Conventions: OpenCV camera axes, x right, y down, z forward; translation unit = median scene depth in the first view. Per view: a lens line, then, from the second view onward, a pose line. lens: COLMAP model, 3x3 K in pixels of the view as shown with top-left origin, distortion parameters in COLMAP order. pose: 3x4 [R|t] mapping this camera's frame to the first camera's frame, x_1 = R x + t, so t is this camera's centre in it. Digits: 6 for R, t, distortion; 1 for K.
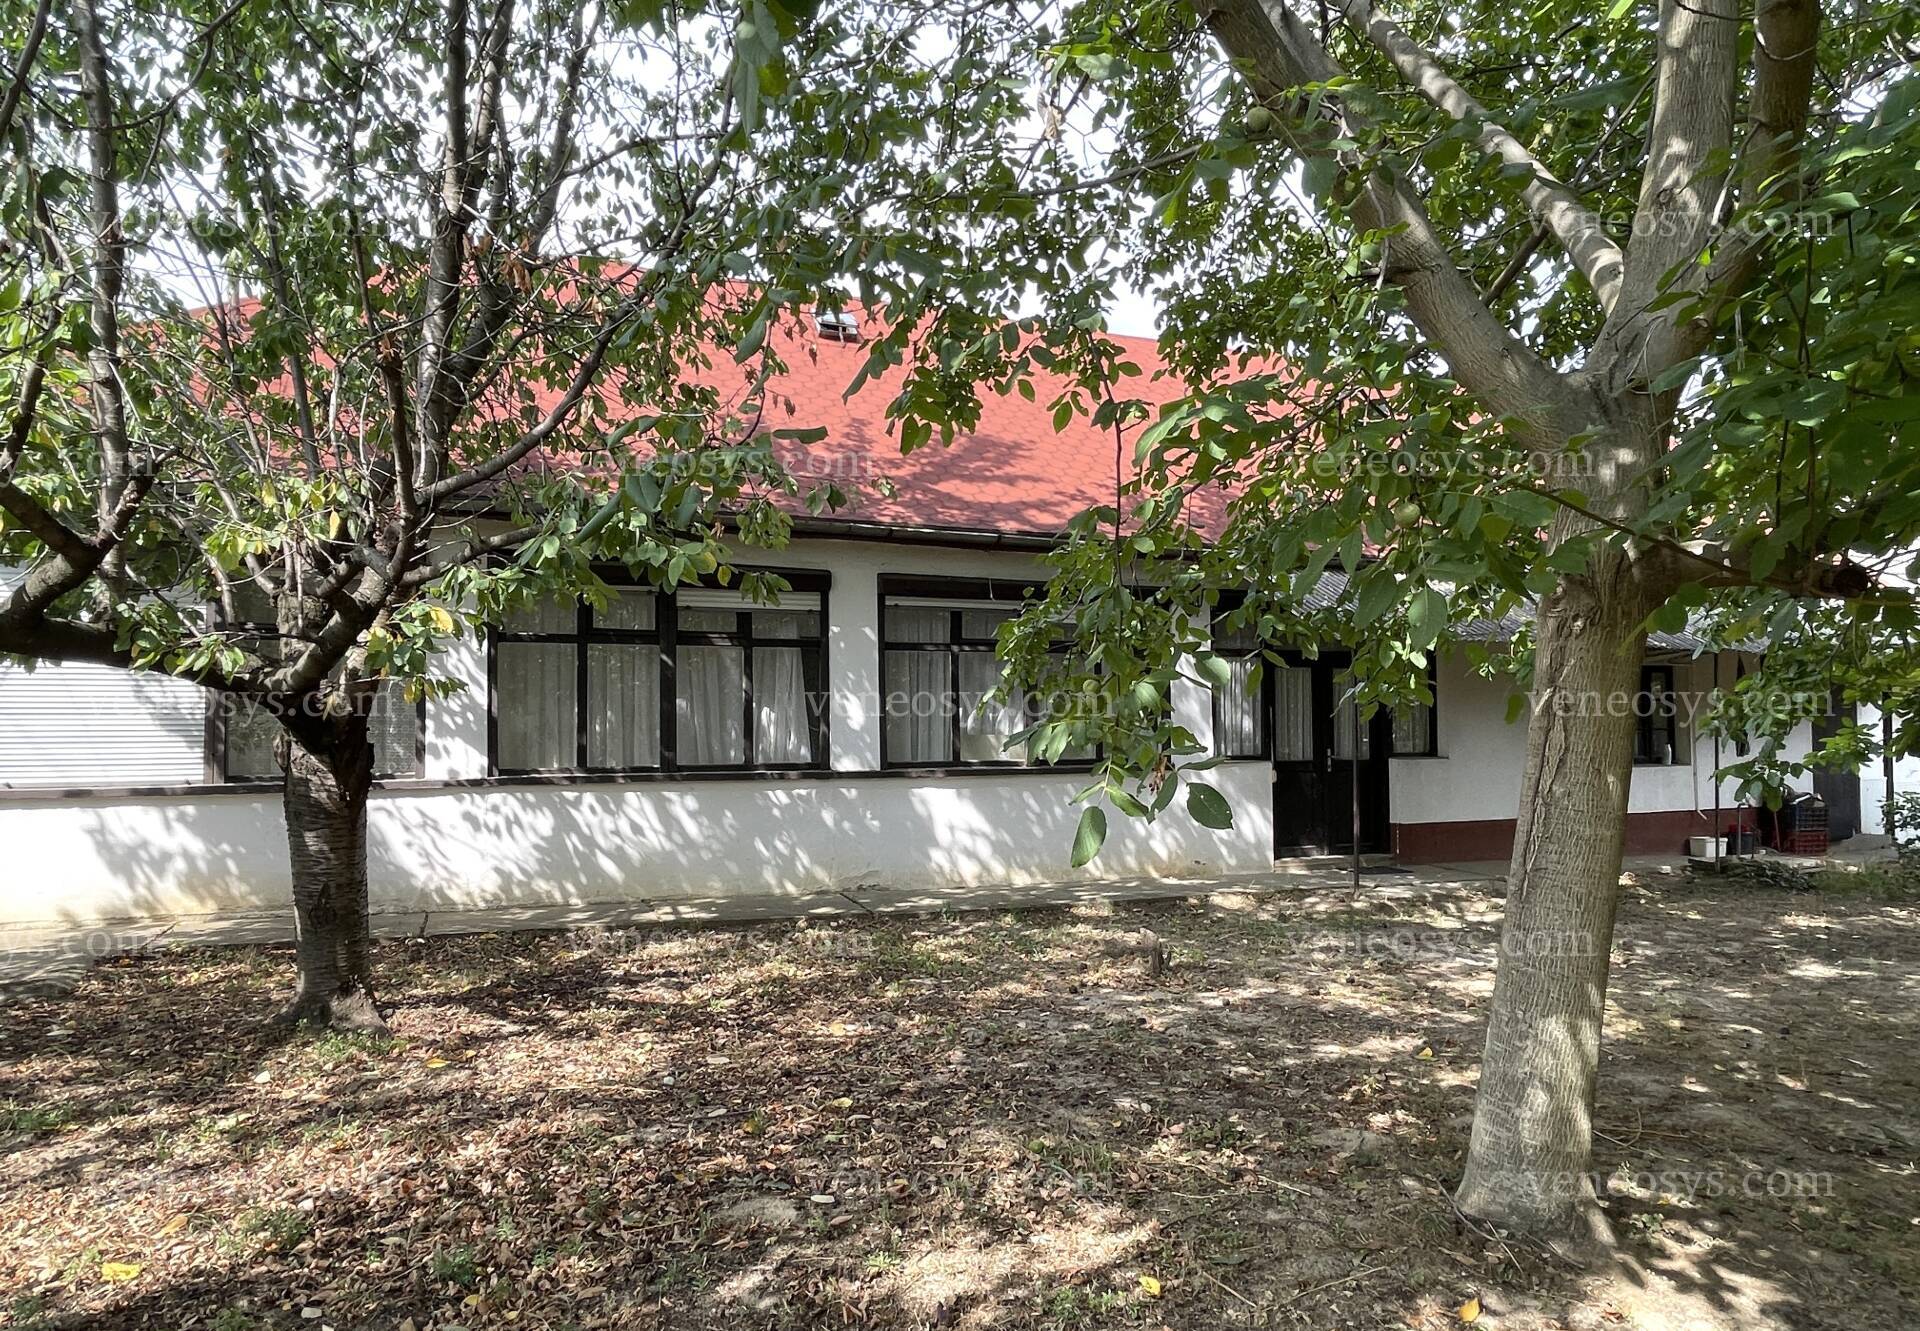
lens RADIAL K [[1156.6, 0, 960.0], [0, 1156.6, 665.5], [0, 0, 1]] dist [-0.006467, -0.000821]
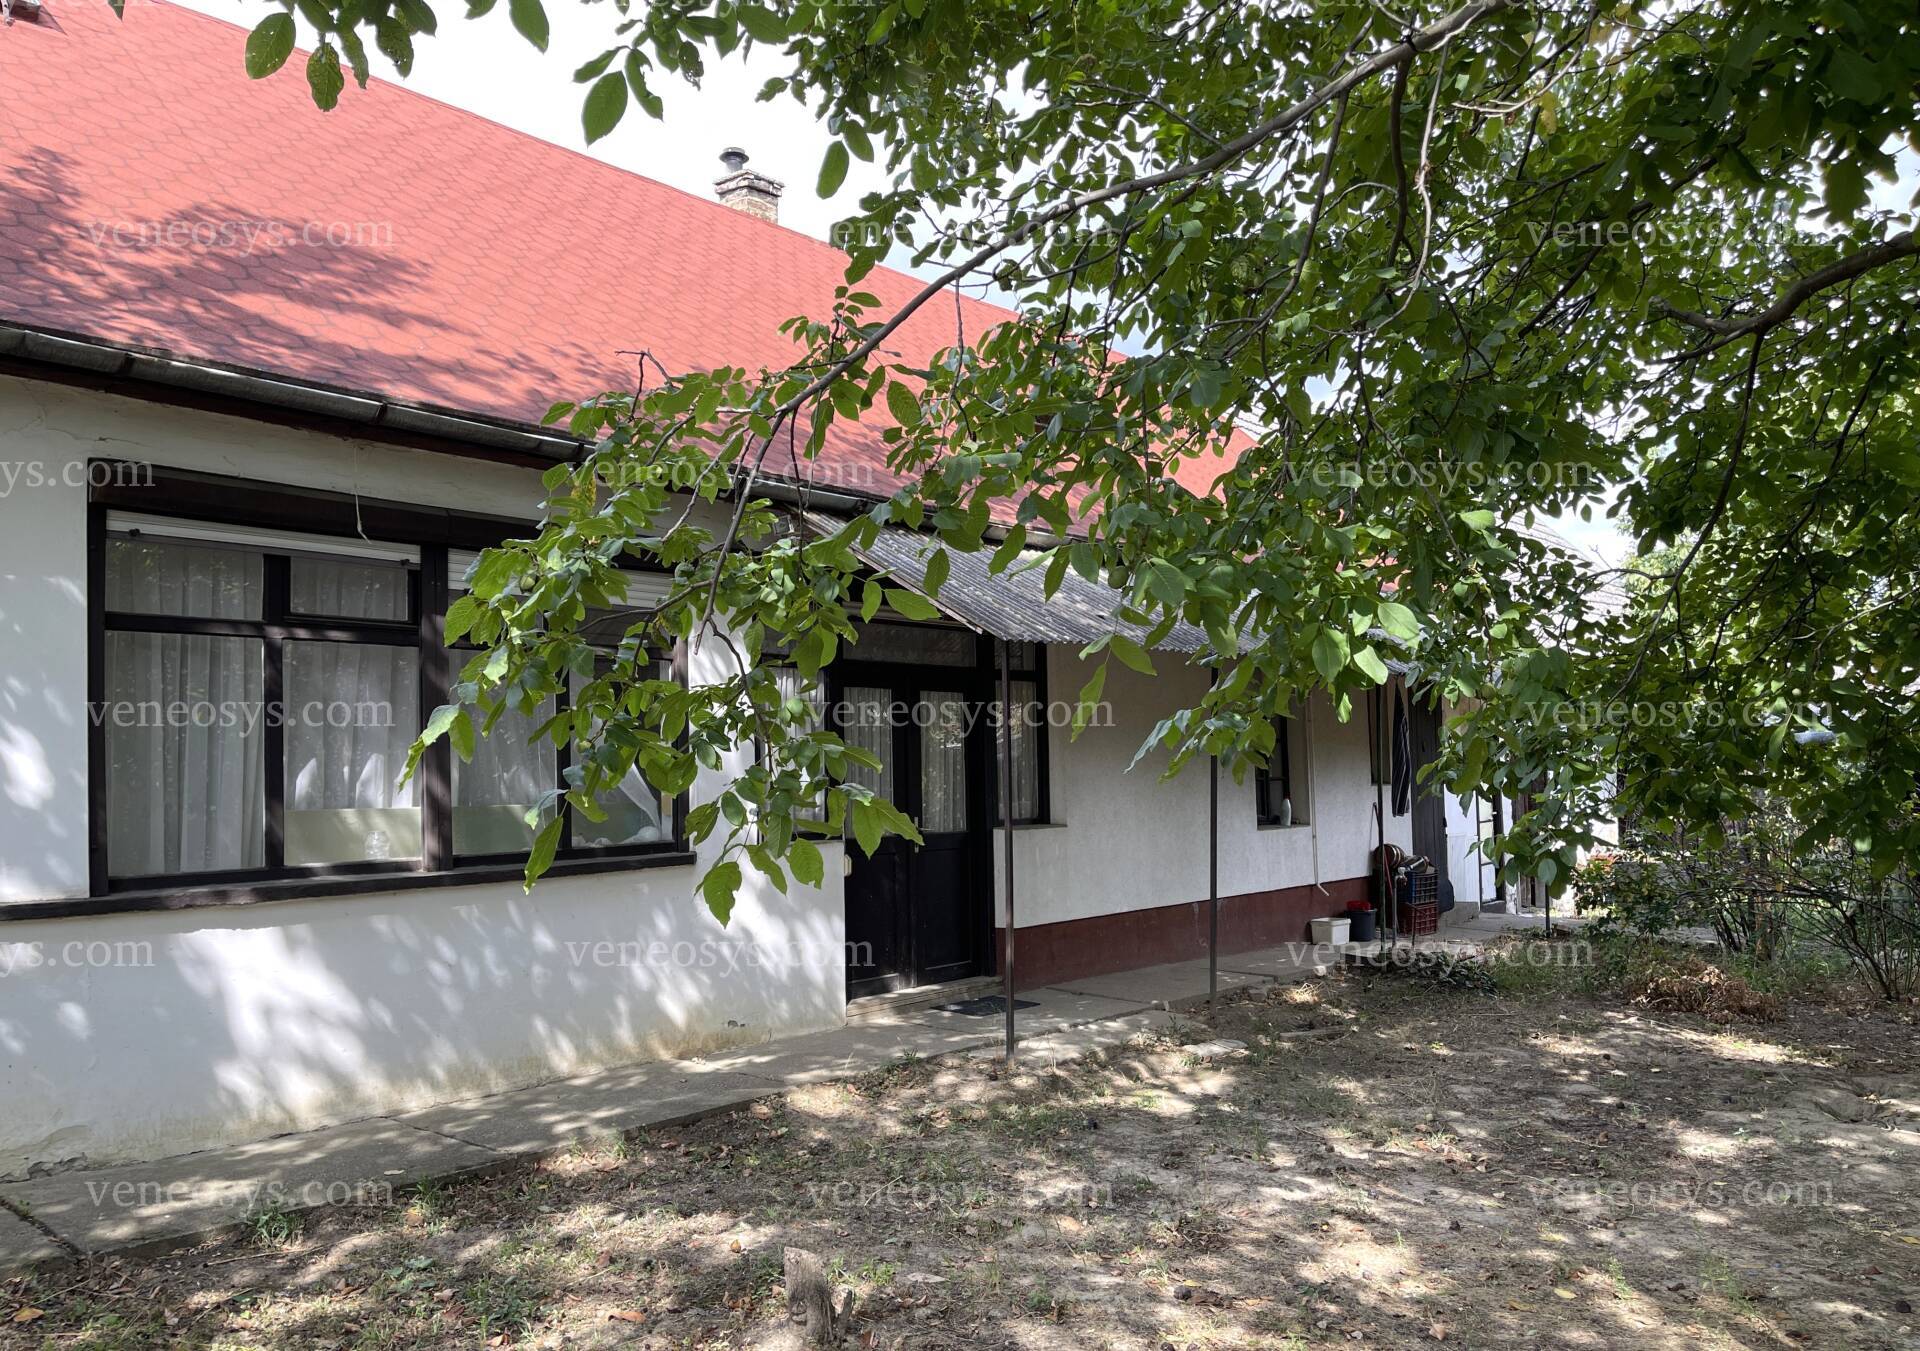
lens RADIAL K [[1446.4, 0, 961.2], [0, 1446.4, 695.3], [0, 0, 1]] dist [0.066802, -0.079620]
pose [[0.881800, 0.015920, 0.471355, -0.041797], [-0.015794, 0.999866, -0.004224, 0.009938], [-0.471359, -0.003720, 0.881933, 0.348916]]
